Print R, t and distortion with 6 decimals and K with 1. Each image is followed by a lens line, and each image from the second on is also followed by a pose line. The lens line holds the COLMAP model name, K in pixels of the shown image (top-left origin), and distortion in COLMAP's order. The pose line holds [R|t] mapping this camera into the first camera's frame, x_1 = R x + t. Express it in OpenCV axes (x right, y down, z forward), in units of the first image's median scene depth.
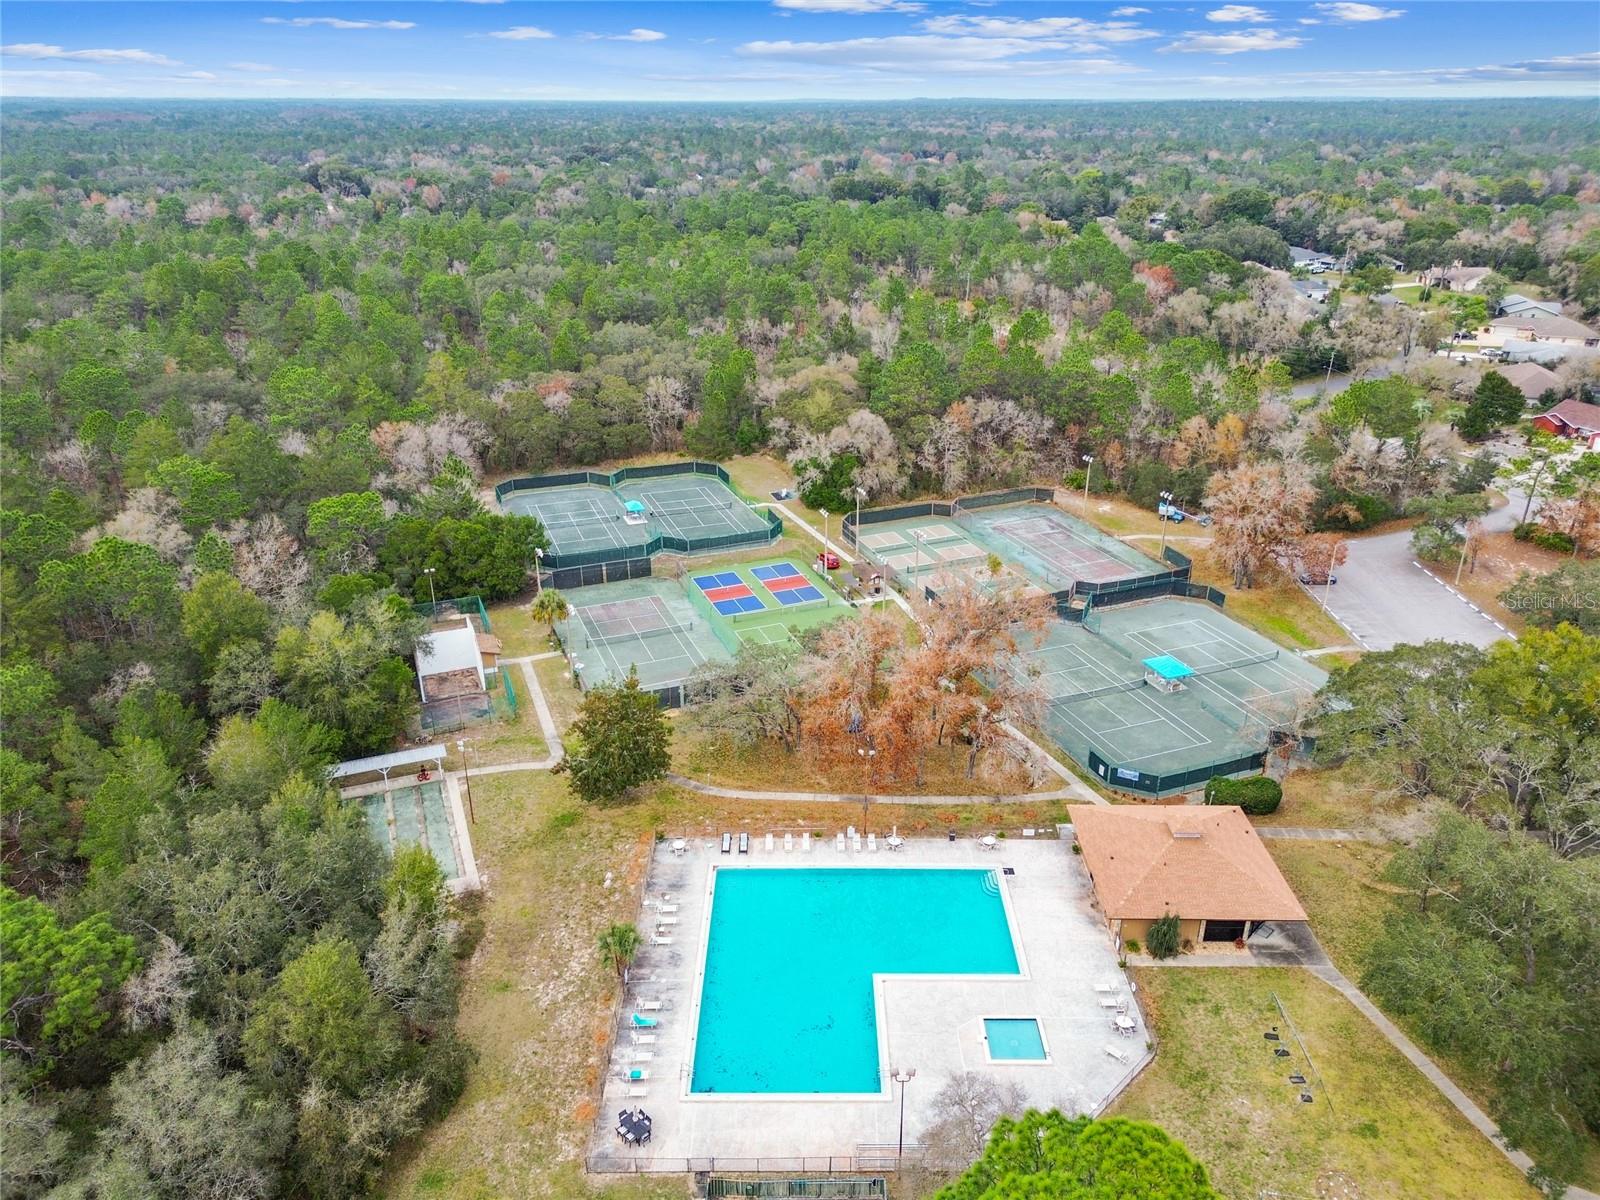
lens RADIAL K [[1135.3, 0, 800.0], [0, 1135.3, 600.0], [0, 0, 1]] dist [0.068538, -0.071109]
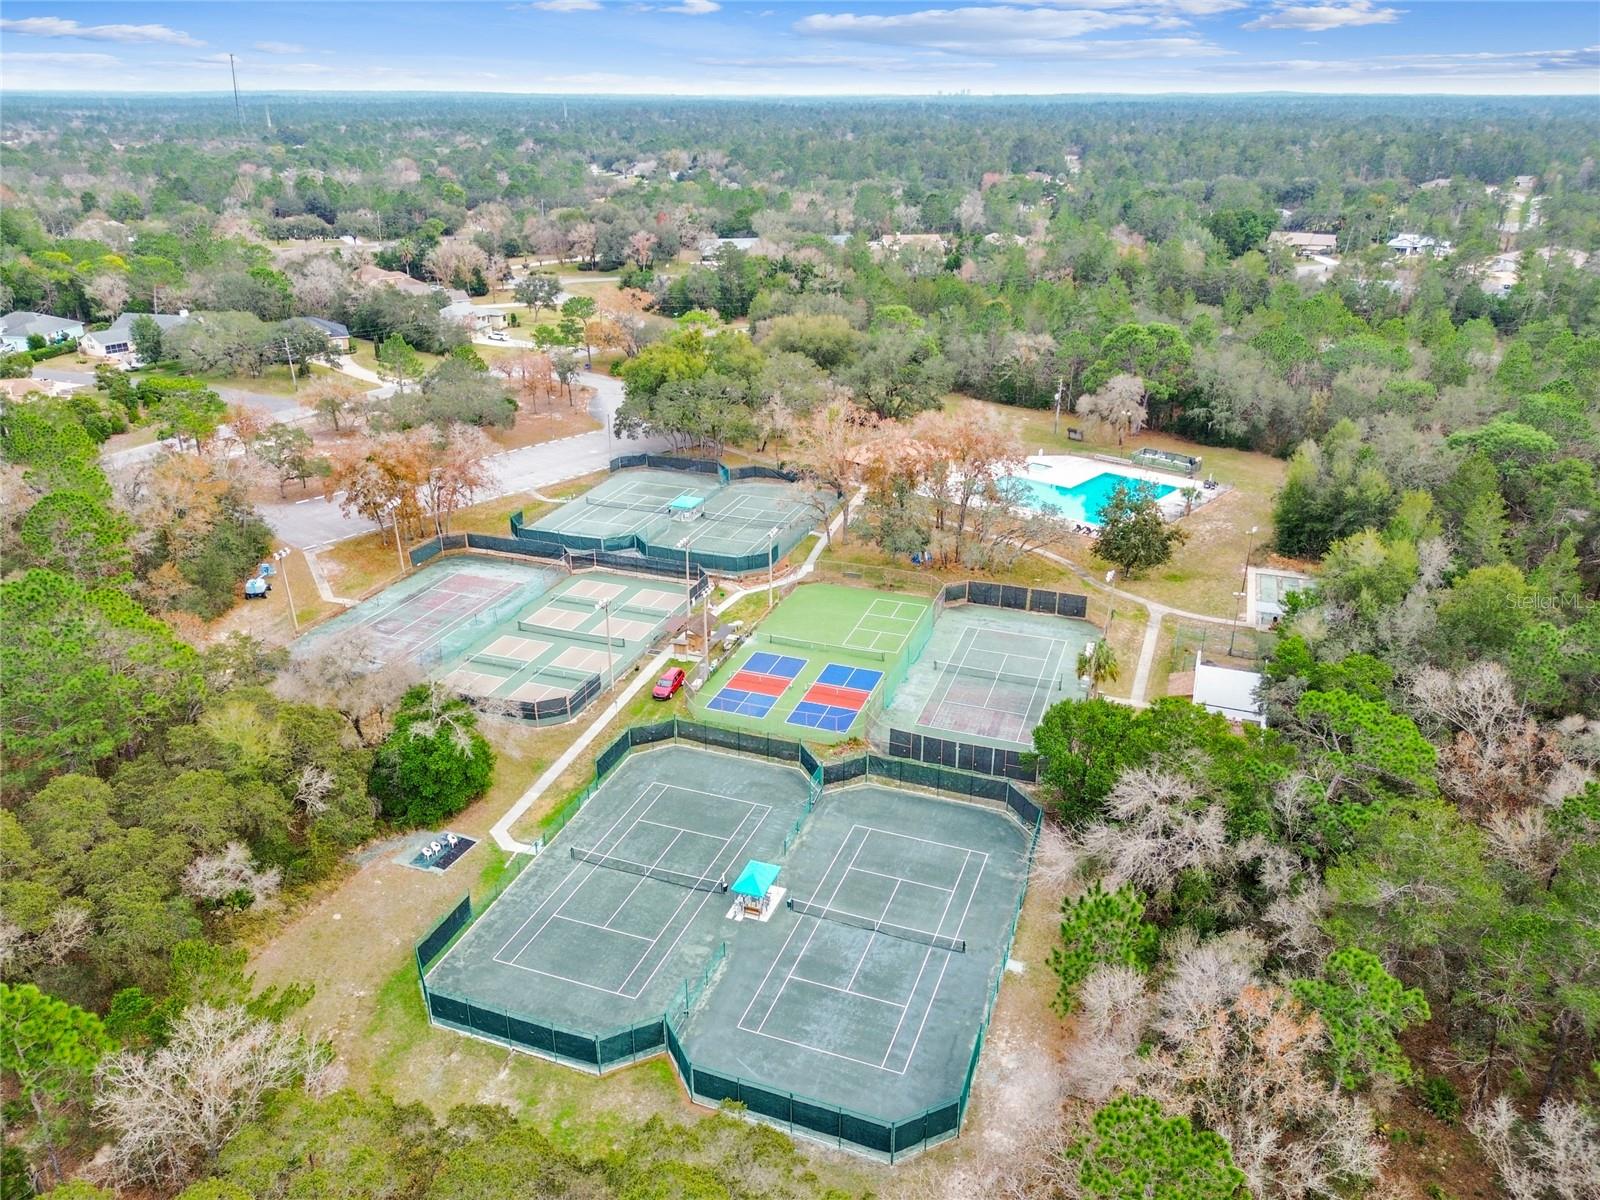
lens RADIAL K [[1181.3, 0, 800.0], [0, 1181.3, 600.0], [0, 0, 1]] dist [0.069147, -0.082831]
pose [[-0.751172, -0.261893, 0.605931, -0.527531], [0.263684, 0.722466, 0.639151, -0.586864], [-0.605154, 0.639887, -0.473639, 1.407604]]
